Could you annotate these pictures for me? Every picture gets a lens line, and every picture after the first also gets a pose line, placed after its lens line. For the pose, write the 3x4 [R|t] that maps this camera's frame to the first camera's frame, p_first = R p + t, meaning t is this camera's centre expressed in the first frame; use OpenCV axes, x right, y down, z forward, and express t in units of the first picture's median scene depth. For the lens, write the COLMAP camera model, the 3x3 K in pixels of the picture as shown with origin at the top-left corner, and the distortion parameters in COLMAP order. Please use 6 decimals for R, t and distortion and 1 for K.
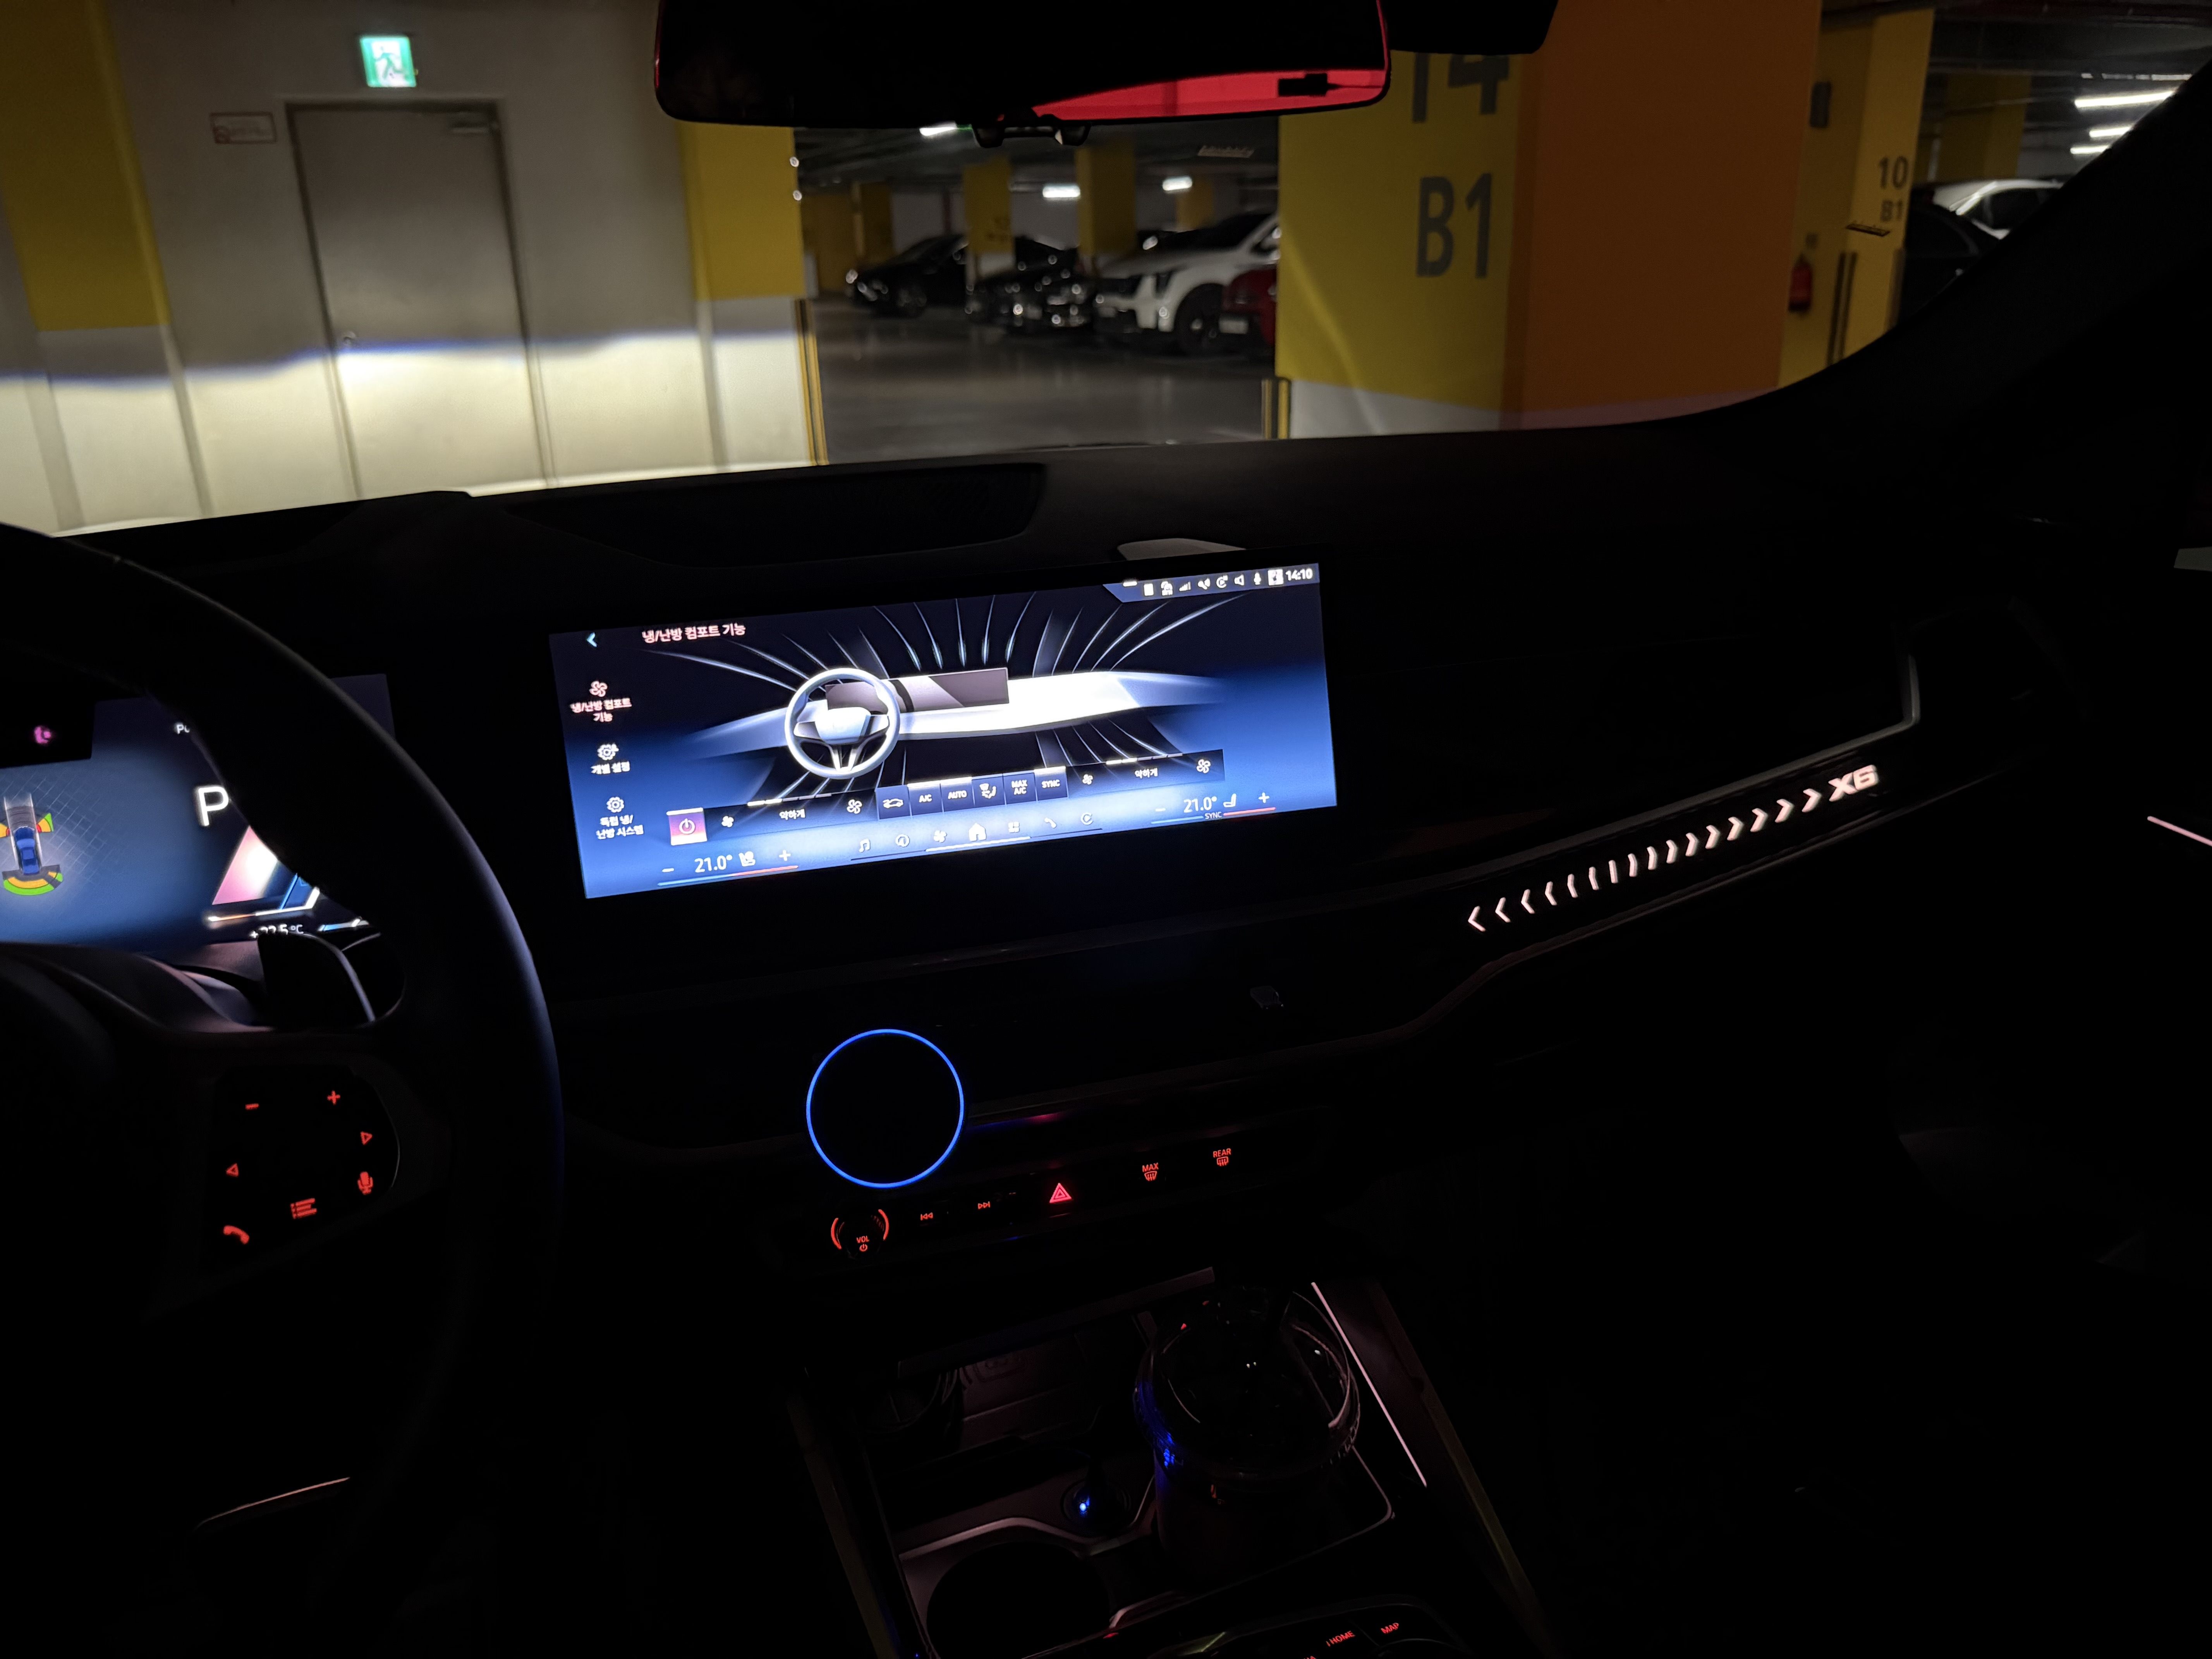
lens RADIAL K [[1605.7, 0, 1106.0], [0, 1605.7, 829.5], [0, 0, 1]] dist [0.096786, -0.169348]
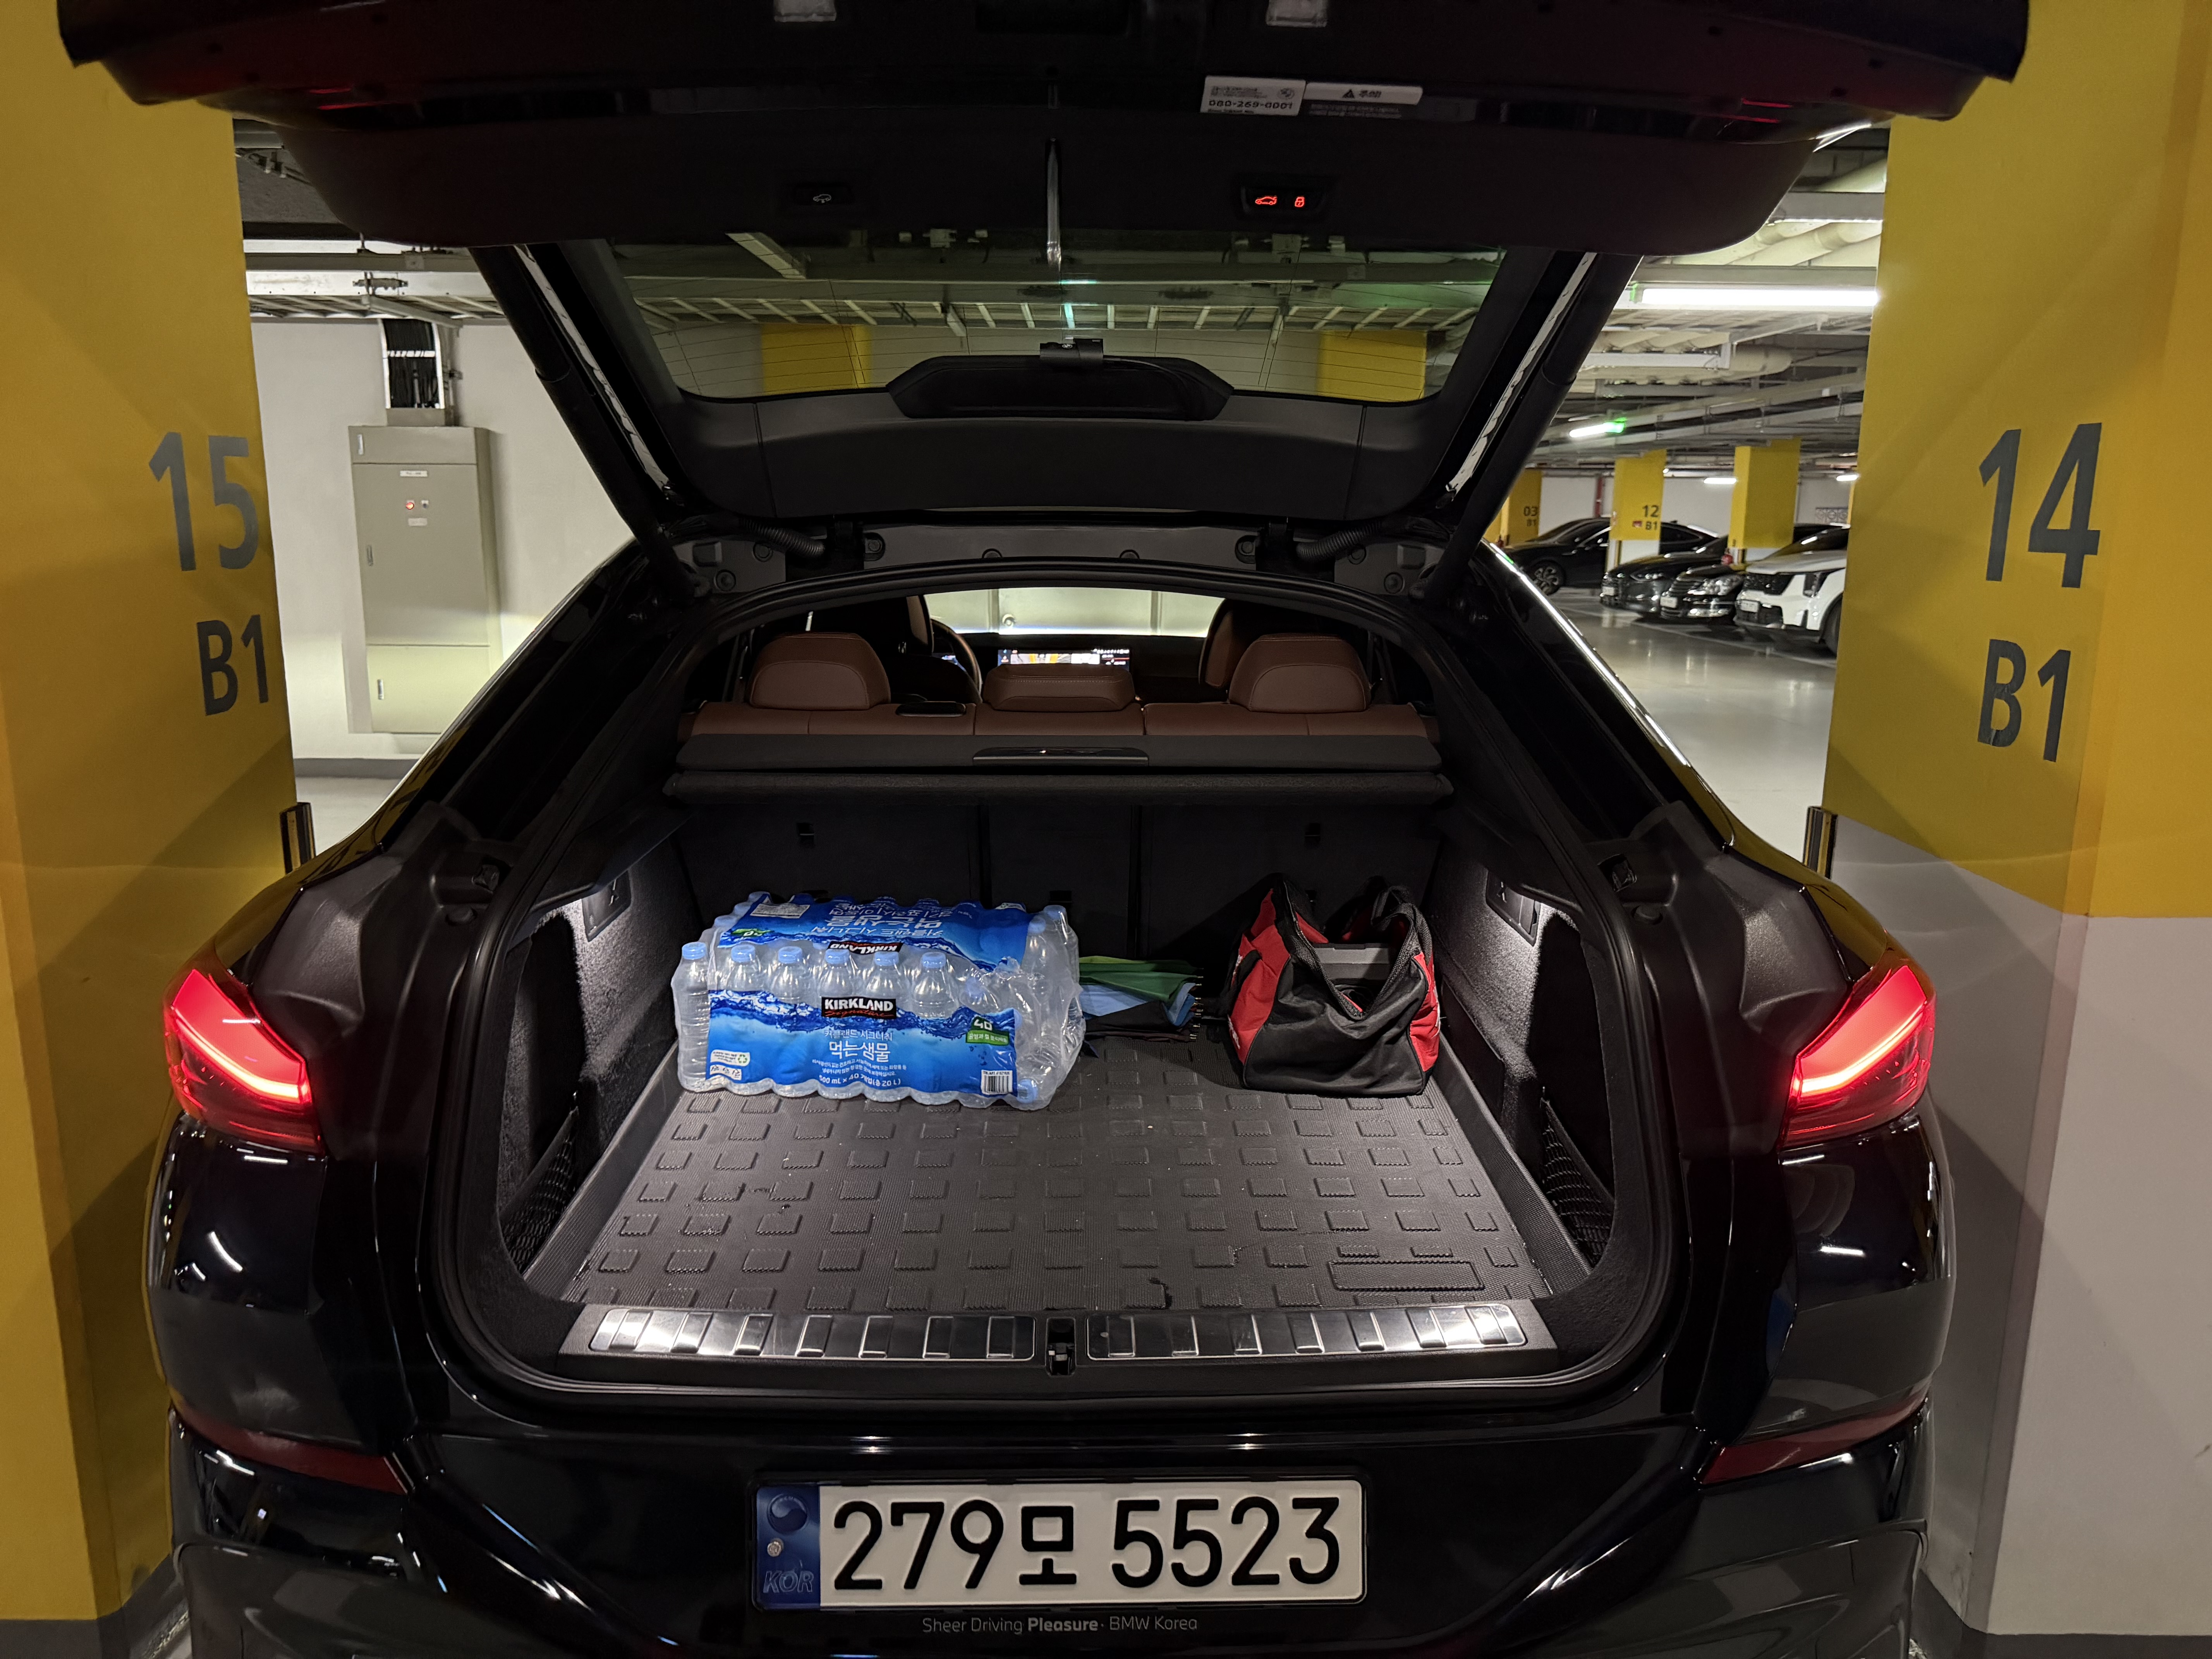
lens RADIAL K [[1613.2, 0, 1094.1], [0, 1613.2, 814.5], [0, 0, 1]] dist [0.005916, -0.002433]
pose [[0.922012, 0.107943, -0.371810, 0.197547], [-0.164585, 0.978531, -0.124051, -0.278318], [0.350438, 0.175571, 0.919983, 0.038736]]
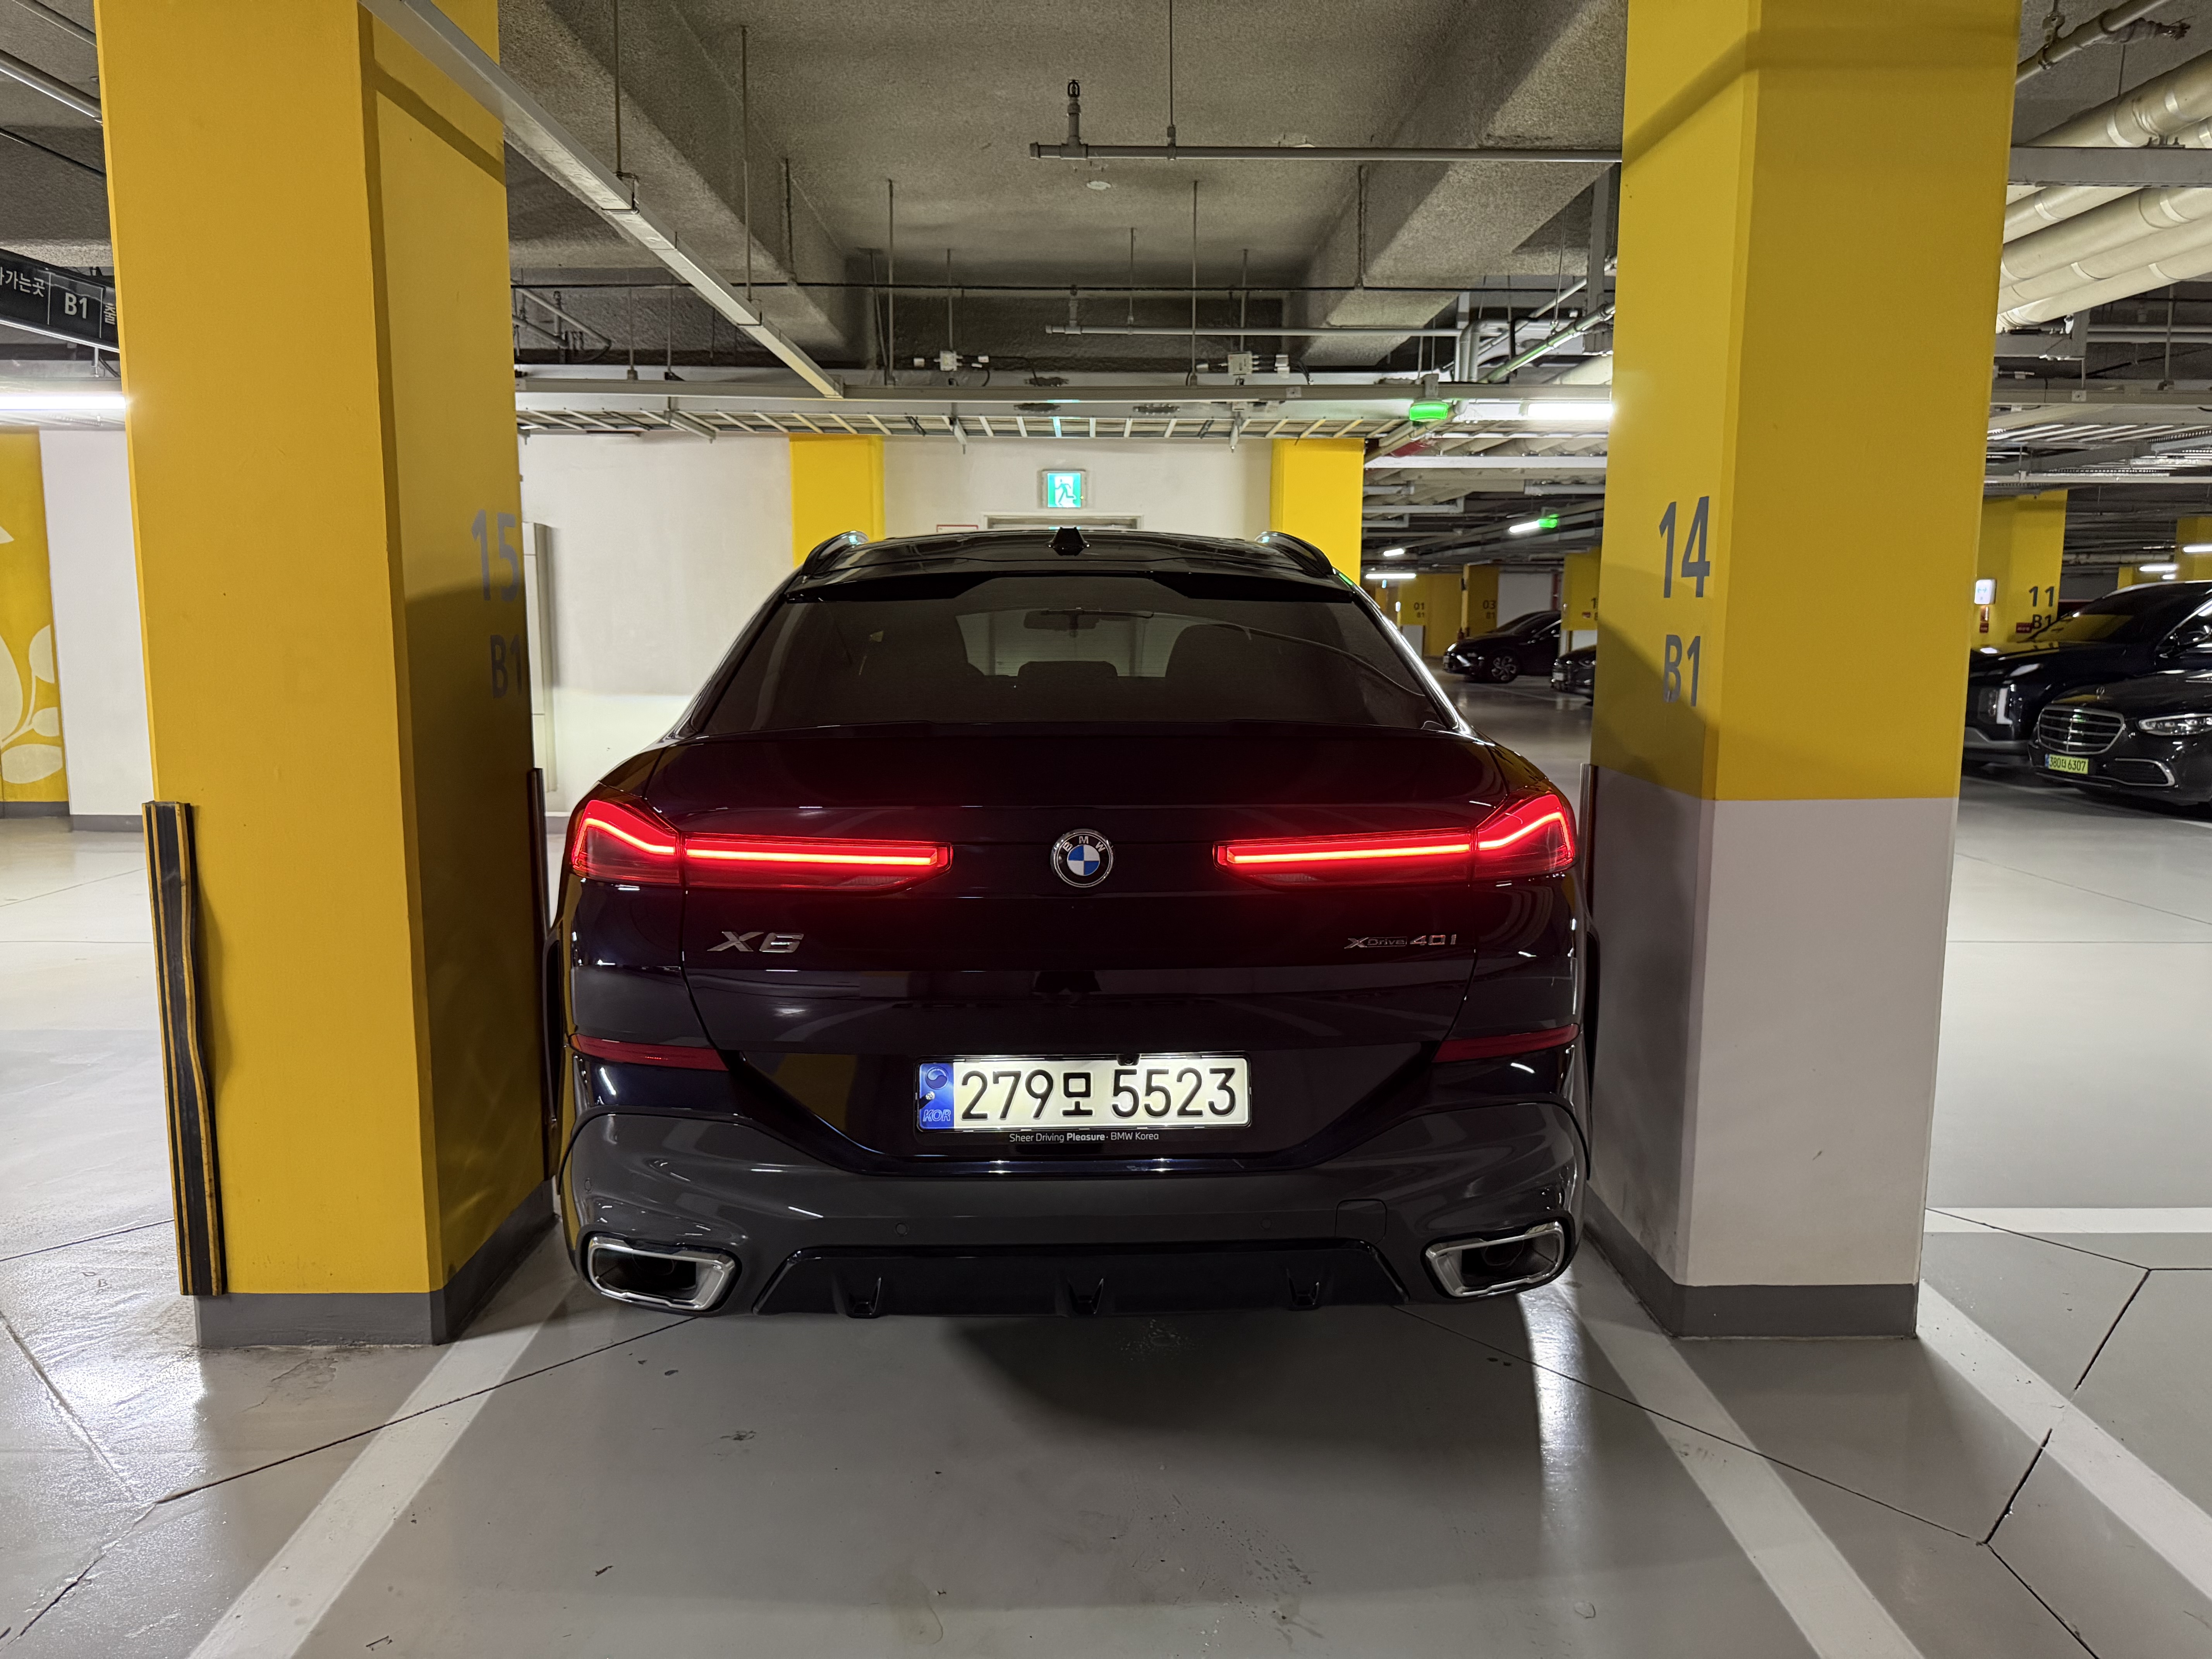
lens RADIAL K [[1621.0, 0, 1106.0], [0, 1621.0, 829.5], [0, 0, 1]] dist [0.076070, -0.146865]
pose [[0.929960, 0.080133, -0.358823, 0.660241], [-0.153304, 0.971584, -0.180341, 0.235821], [0.334175, 0.222719, 0.915818, -1.059521]]
